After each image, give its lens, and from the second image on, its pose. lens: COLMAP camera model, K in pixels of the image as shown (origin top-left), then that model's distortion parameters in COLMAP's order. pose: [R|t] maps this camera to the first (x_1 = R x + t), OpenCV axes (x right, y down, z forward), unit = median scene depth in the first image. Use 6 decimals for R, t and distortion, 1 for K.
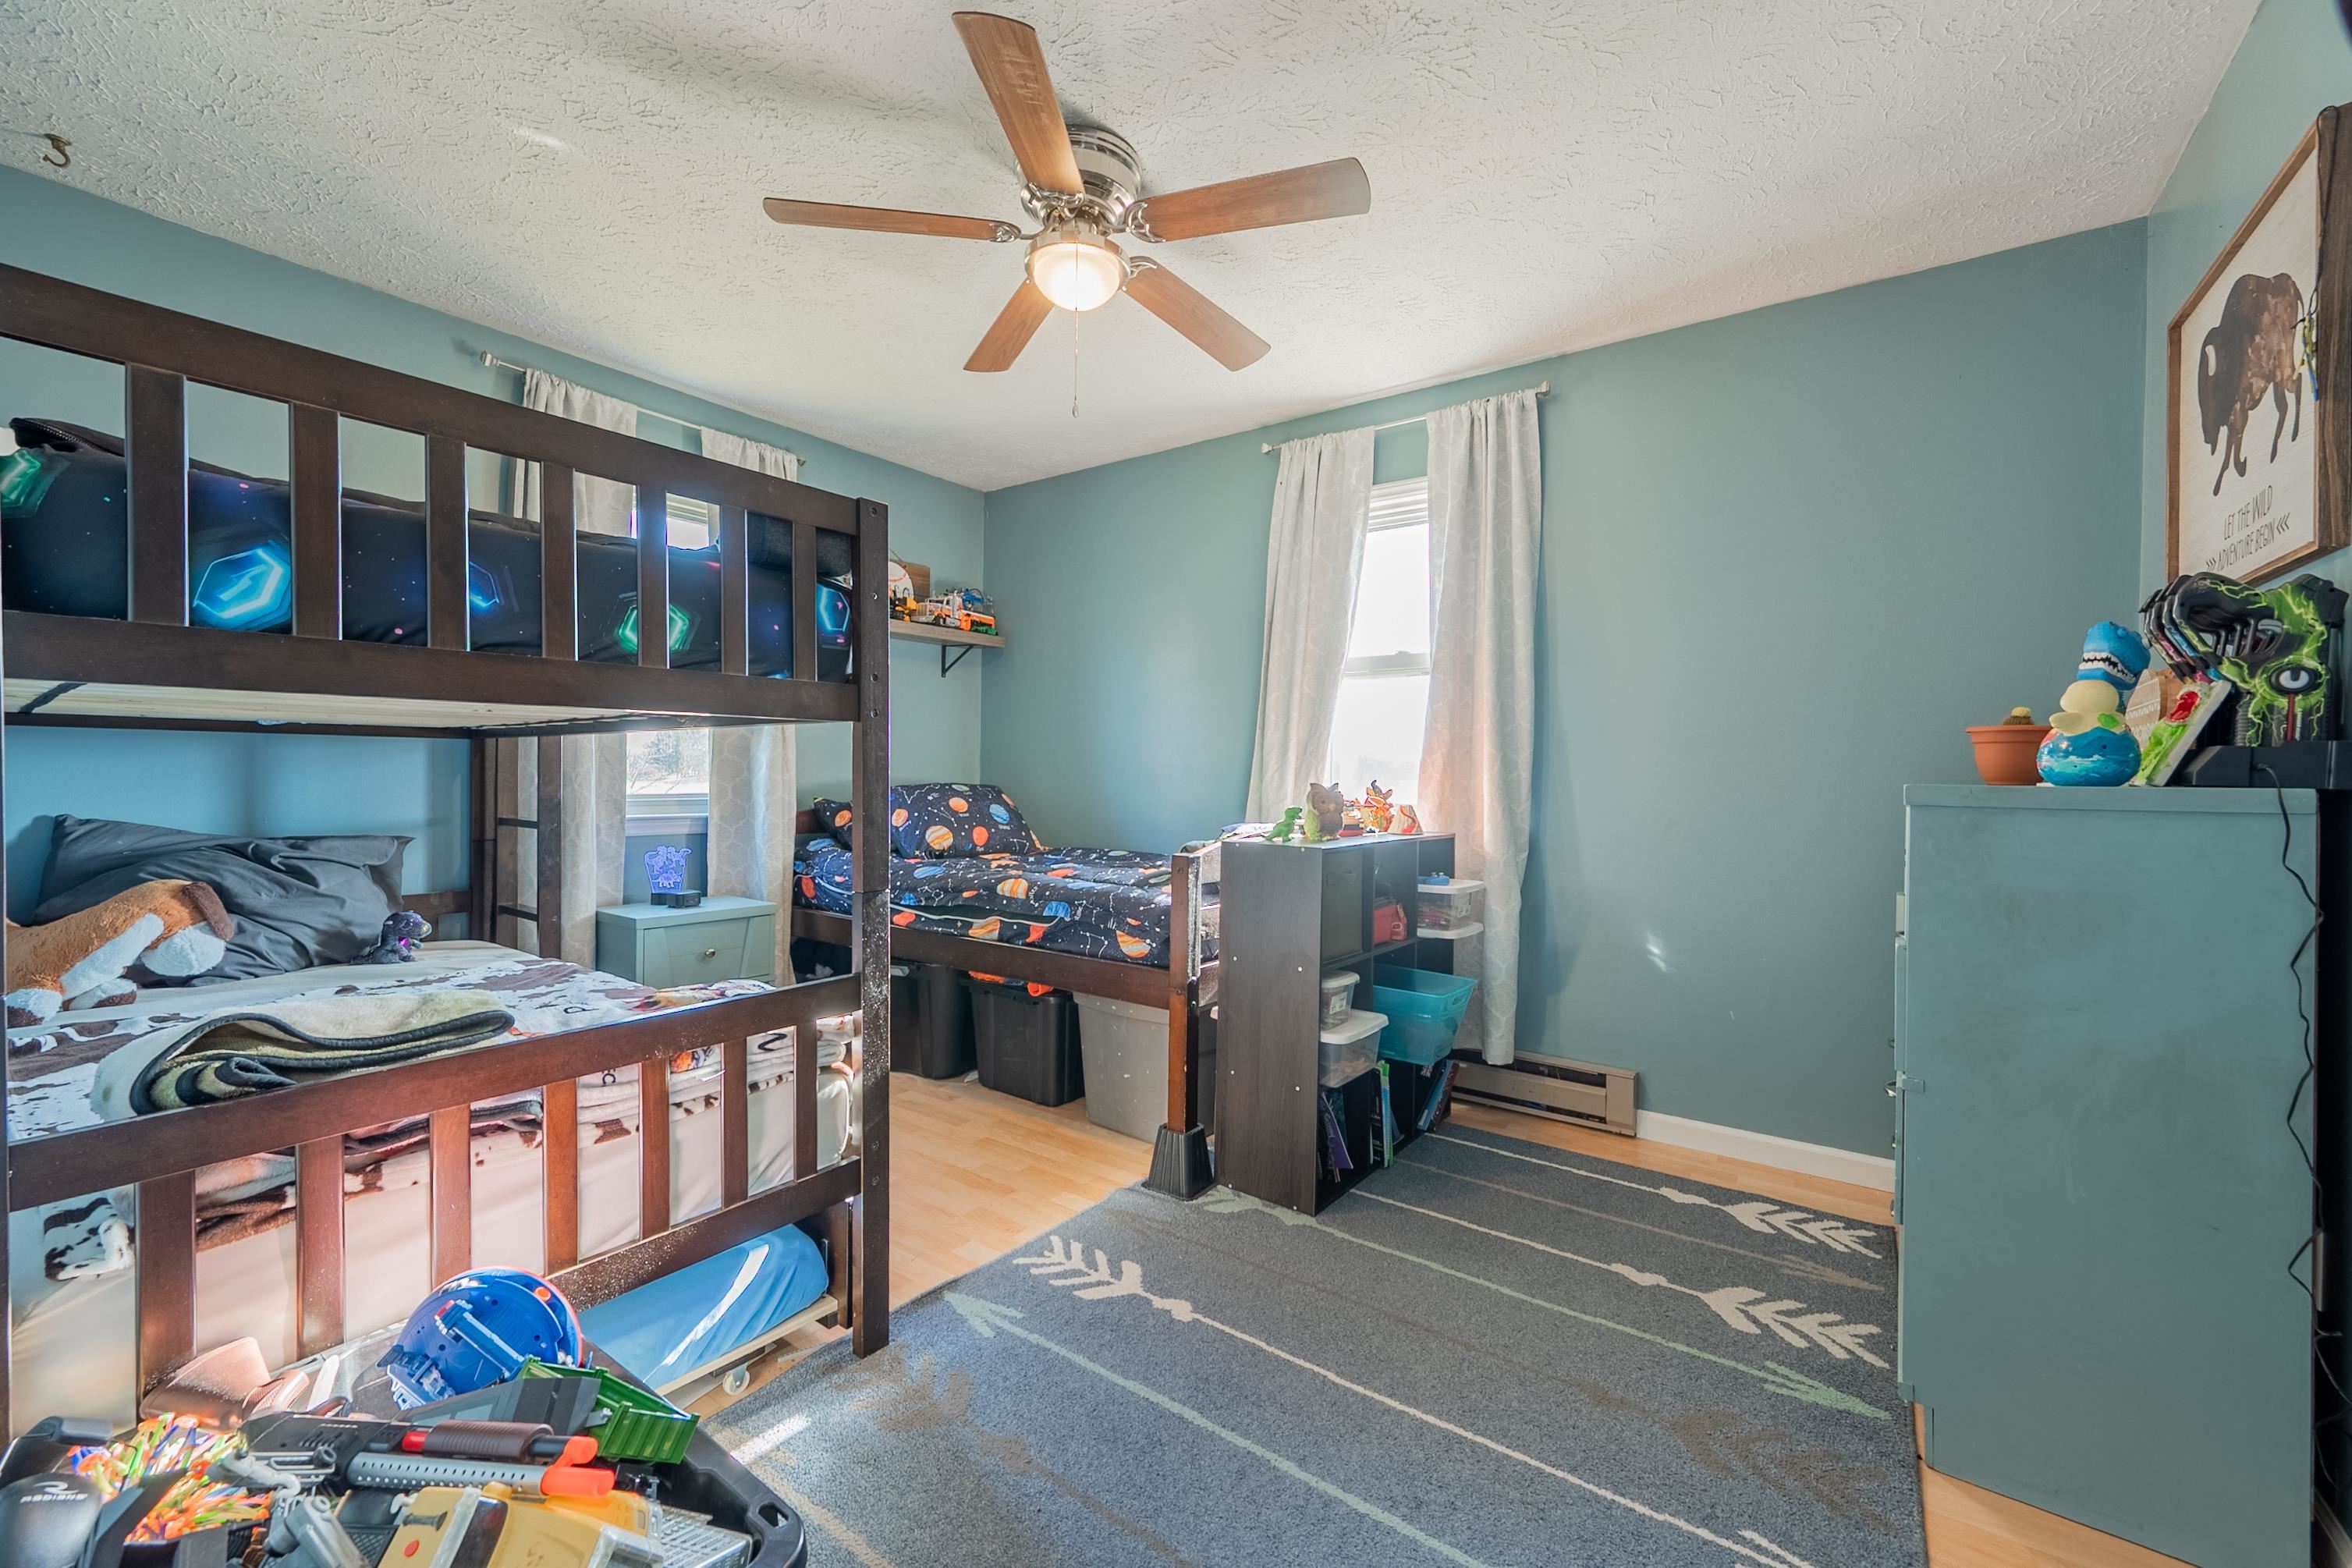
lens RADIAL K [[952.4, 0, 1177.0], [0, 952.4, 783.4], [0, 0, 1]] dist [0.007992, -0.001494]
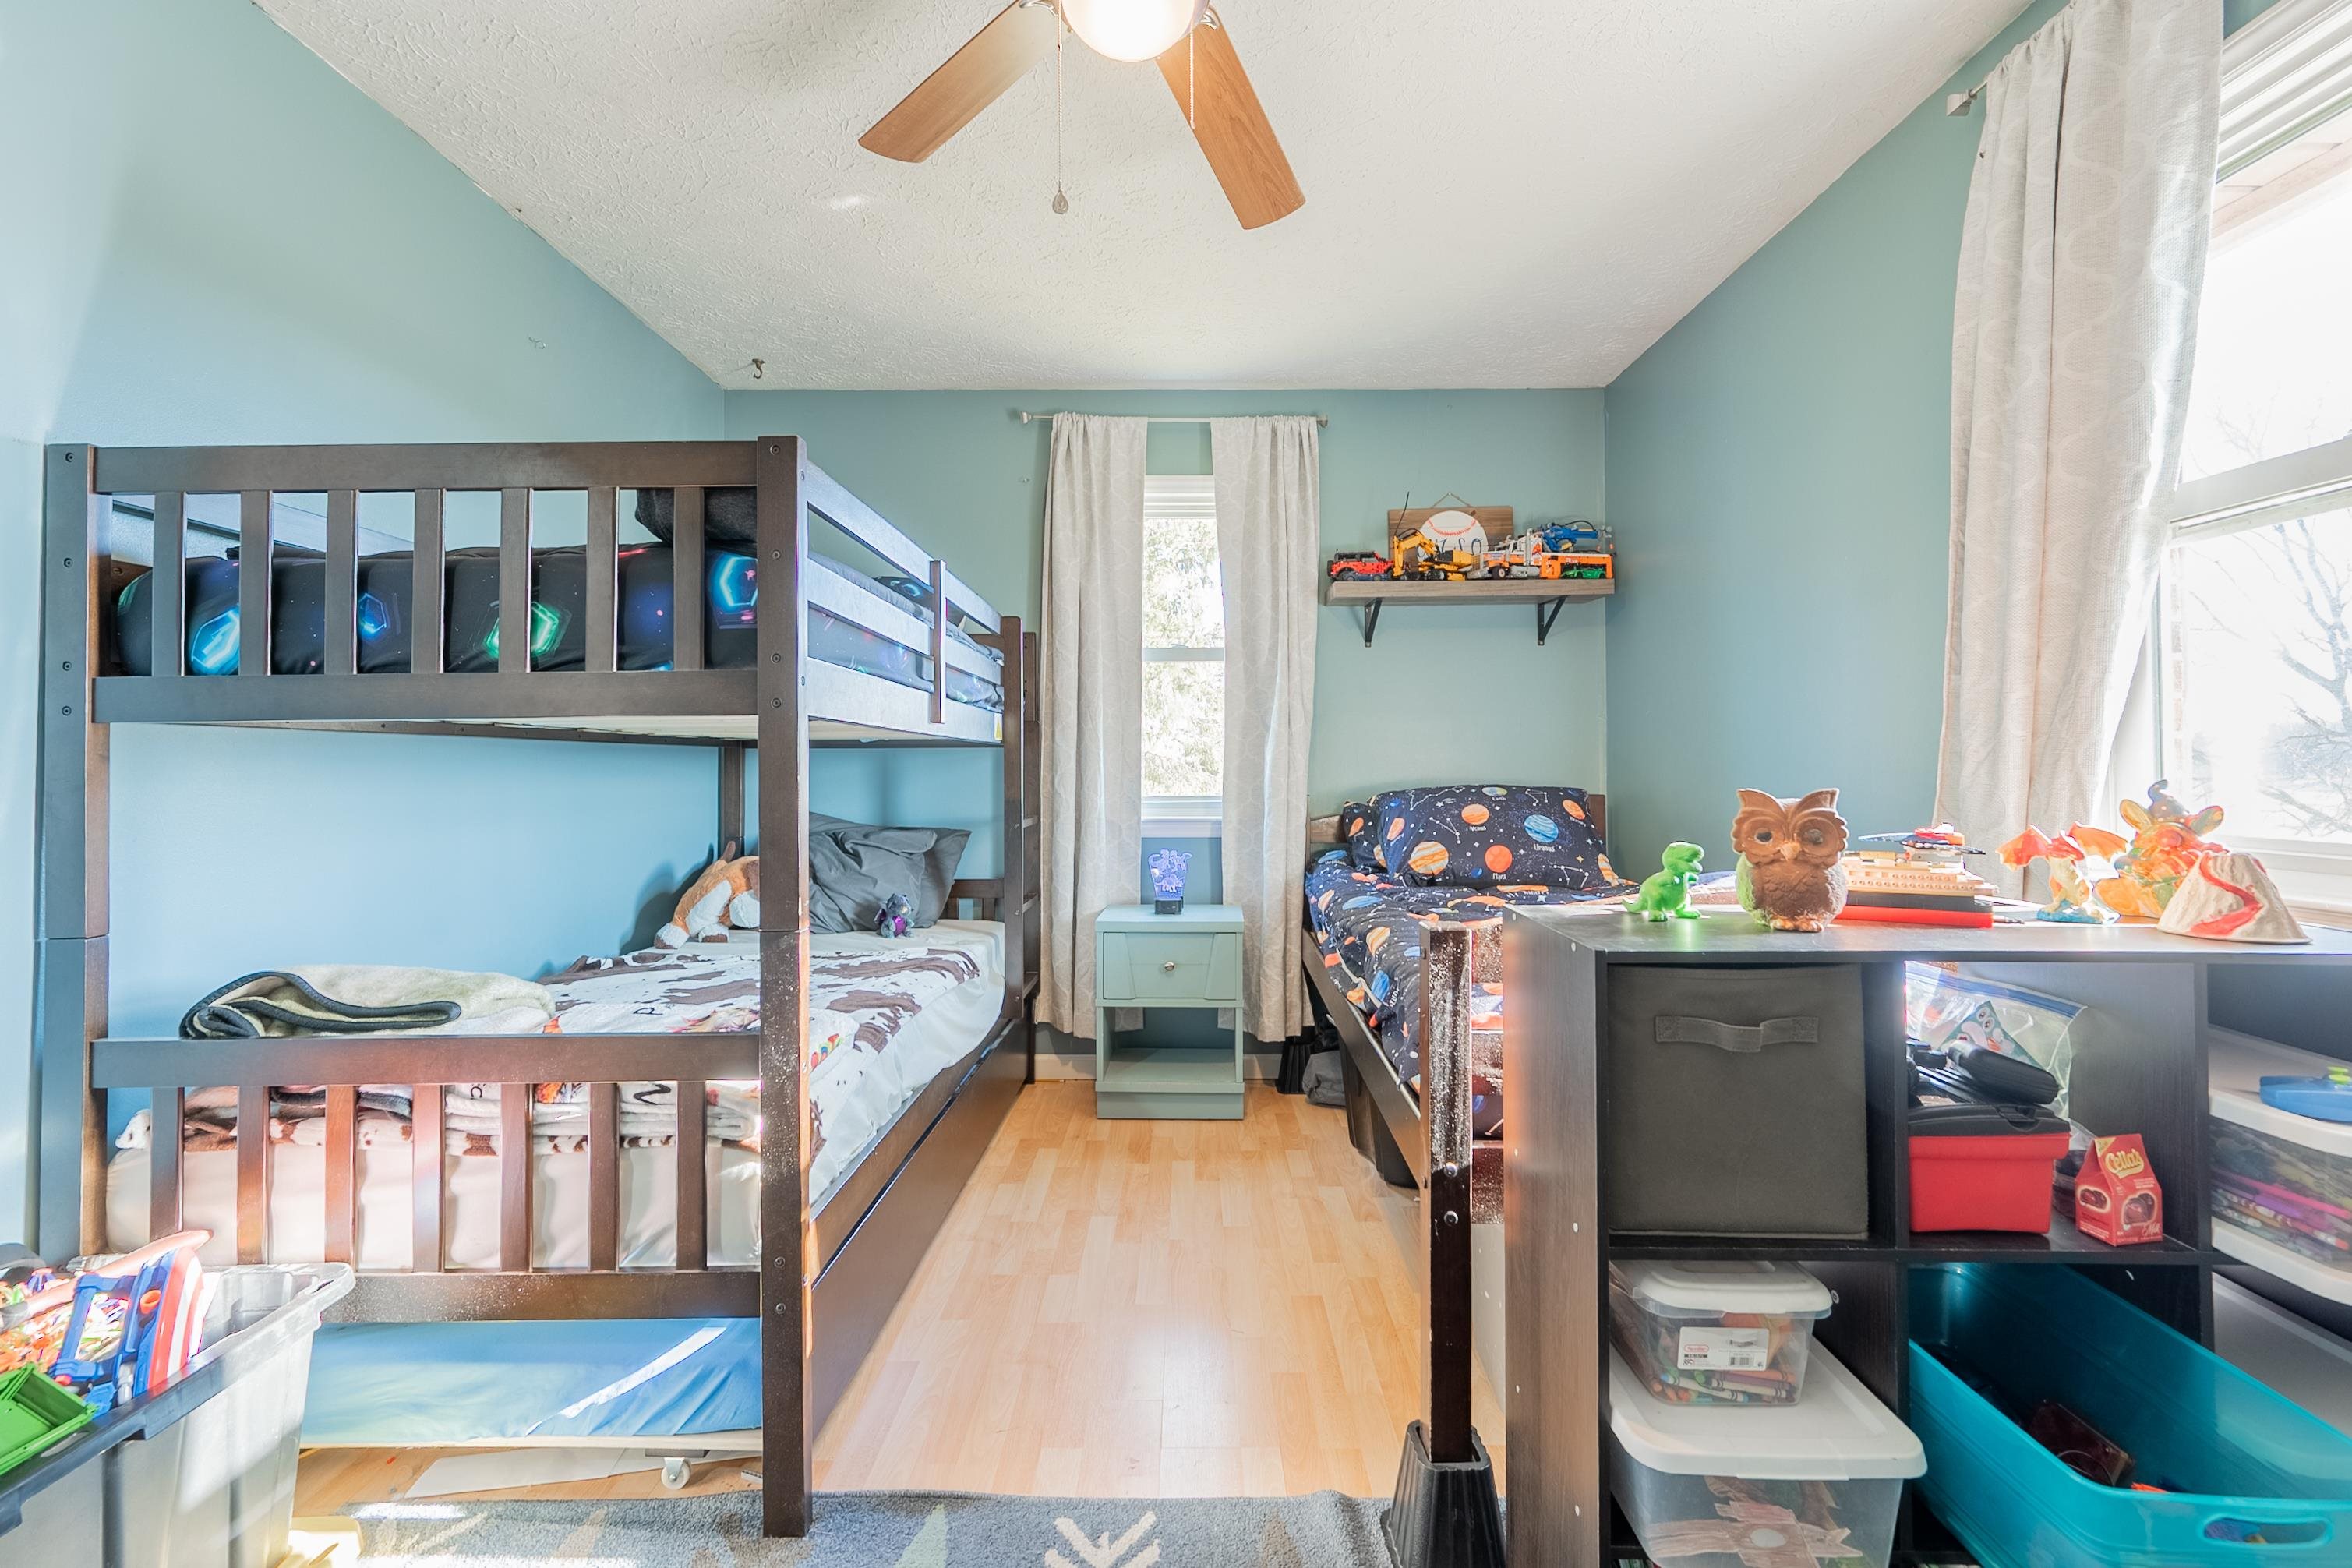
lens RADIAL K [[952.4, 0, 1185.1], [0, 952.4, 749.6], [0, 0, 1]] dist [0.007992, -0.001494]
pose [[0.580944, -0.028507, -0.813444, 0.477402], [0.002310, 0.999440, -0.033375, -0.007289], [0.813940, 0.017510, 0.580684, 0.751695]]
